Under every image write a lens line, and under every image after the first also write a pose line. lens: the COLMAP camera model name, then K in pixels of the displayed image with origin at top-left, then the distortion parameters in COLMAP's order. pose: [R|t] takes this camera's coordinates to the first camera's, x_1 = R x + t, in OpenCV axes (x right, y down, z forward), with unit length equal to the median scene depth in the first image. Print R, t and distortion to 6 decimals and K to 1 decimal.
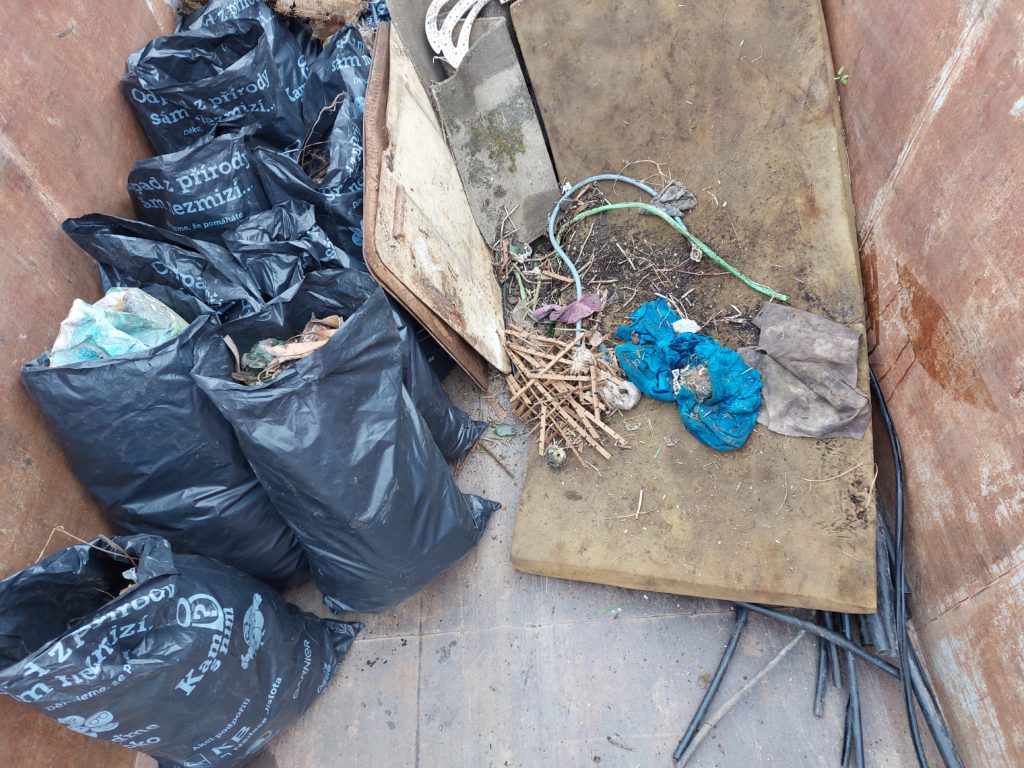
lens RADIAL K [[748.5, 0, 546.6], [0, 748.5, 383.8], [0, 0, 1]] dist [0.013066, -0.005707]
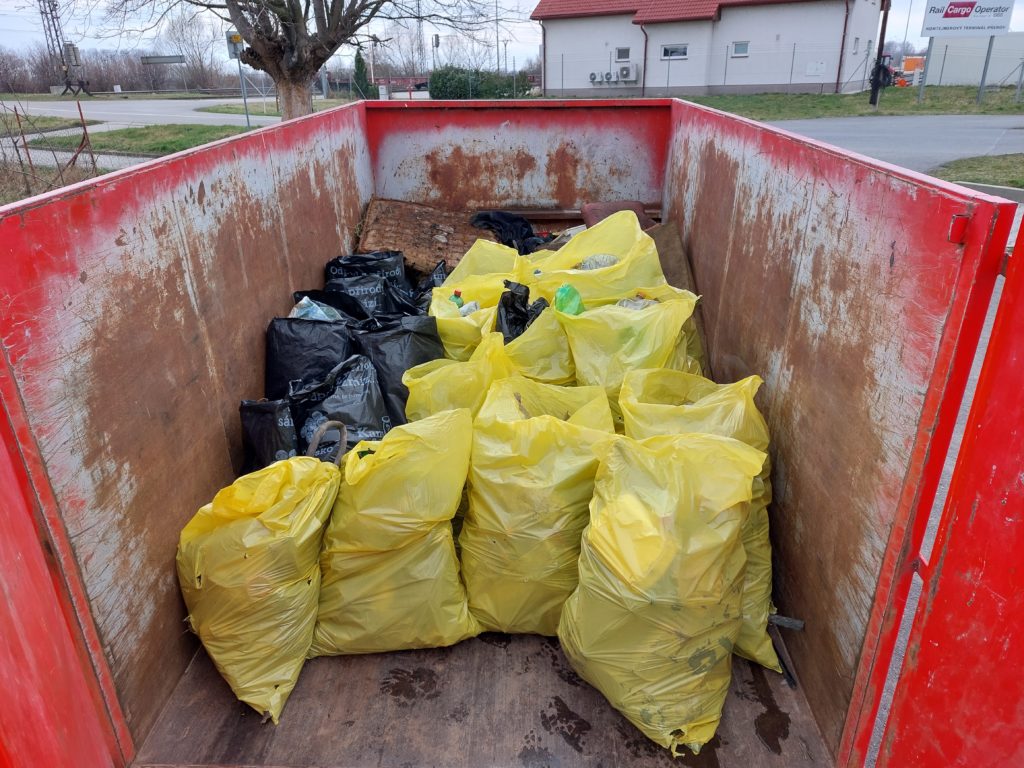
lens RADIAL K [[748.5, 0, 546.6], [0, 748.5, 383.8], [0, 0, 1]] dist [0.013066, -0.005707]
pose [[0.996910, 0.067799, -0.039683, 0.092729], [-0.078467, 0.835108, -0.544461, 0.804688], [-0.003774, 0.545892, 0.837847, -0.410663]]
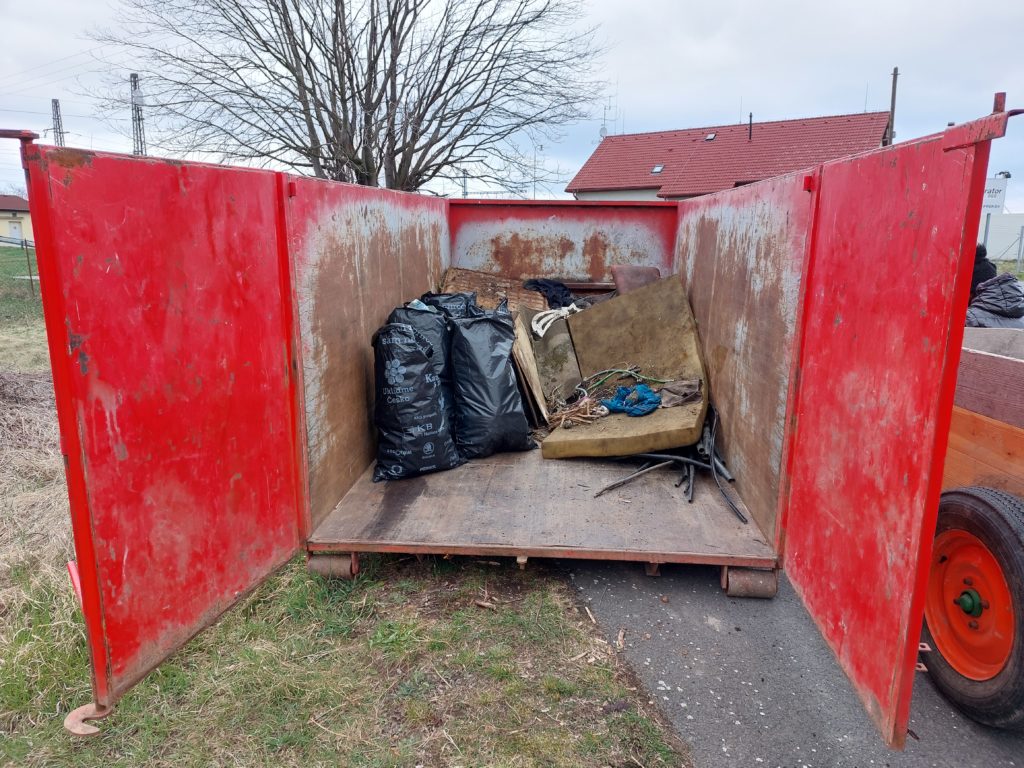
lens RADIAL K [[748.5, 0, 546.6], [0, 748.5, 383.8], [0, 0, 1]] dist [0.013066, -0.005707]
pose [[0.992512, 0.080473, -0.091893, 0.125676], [-0.121890, 0.701461, -0.702208, 1.390286], [0.007951, 0.708150, 0.706017, -0.559608]]
